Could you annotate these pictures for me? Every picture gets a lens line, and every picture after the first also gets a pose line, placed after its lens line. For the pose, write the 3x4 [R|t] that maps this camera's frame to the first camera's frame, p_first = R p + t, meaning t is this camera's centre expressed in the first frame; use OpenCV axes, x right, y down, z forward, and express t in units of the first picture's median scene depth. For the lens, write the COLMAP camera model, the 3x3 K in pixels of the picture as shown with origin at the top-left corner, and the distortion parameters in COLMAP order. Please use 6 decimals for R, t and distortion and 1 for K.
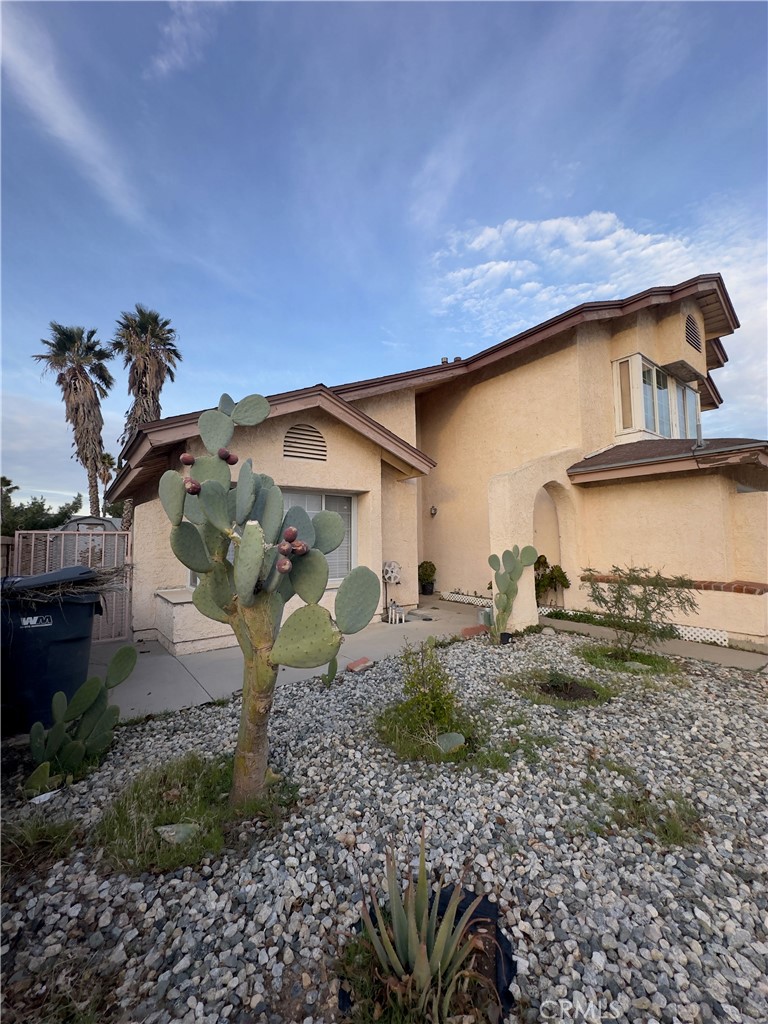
lens RADIAL K [[419.4, 0, 384.0], [0, 419.4, 512.0], [0, 0, 1]] dist [-0.000812, -0.000074]
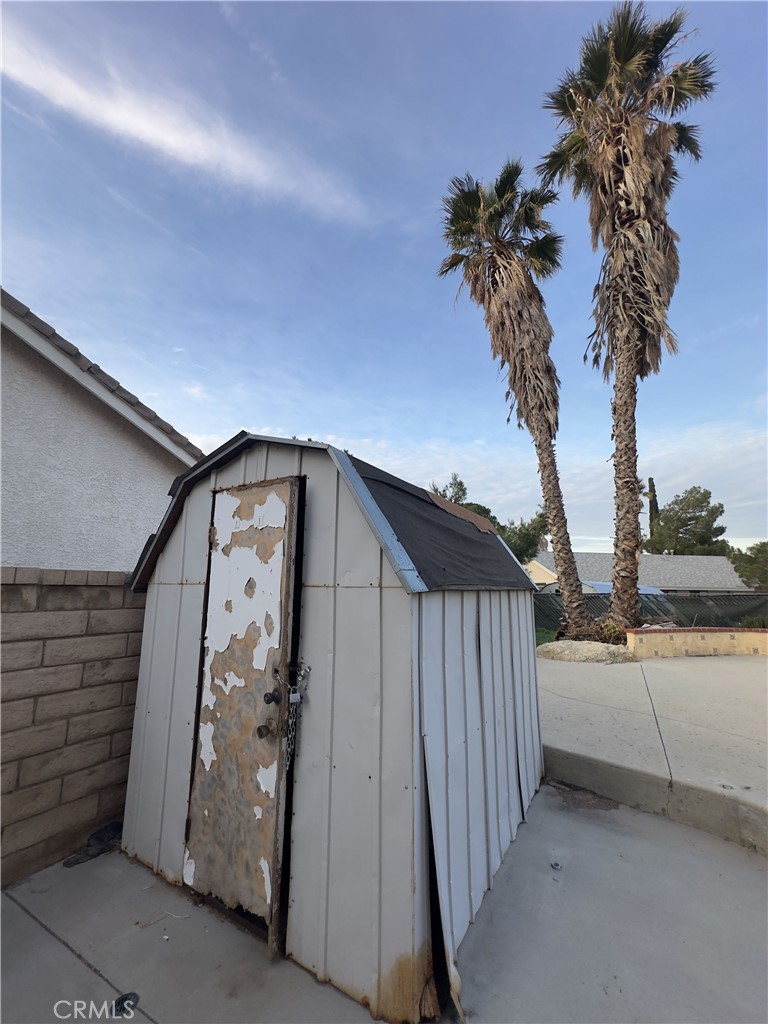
lens RADIAL K [[419.4, 0, 384.0], [0, 419.4, 512.0], [0, 0, 1]] dist [-0.000812, -0.000074]
pose [[0.392173, -0.151384, -0.907350, -0.338696], [0.047665, 0.988385, -0.144302, 0.045902], [0.918656, 0.013342, 0.394834, 0.628244]]
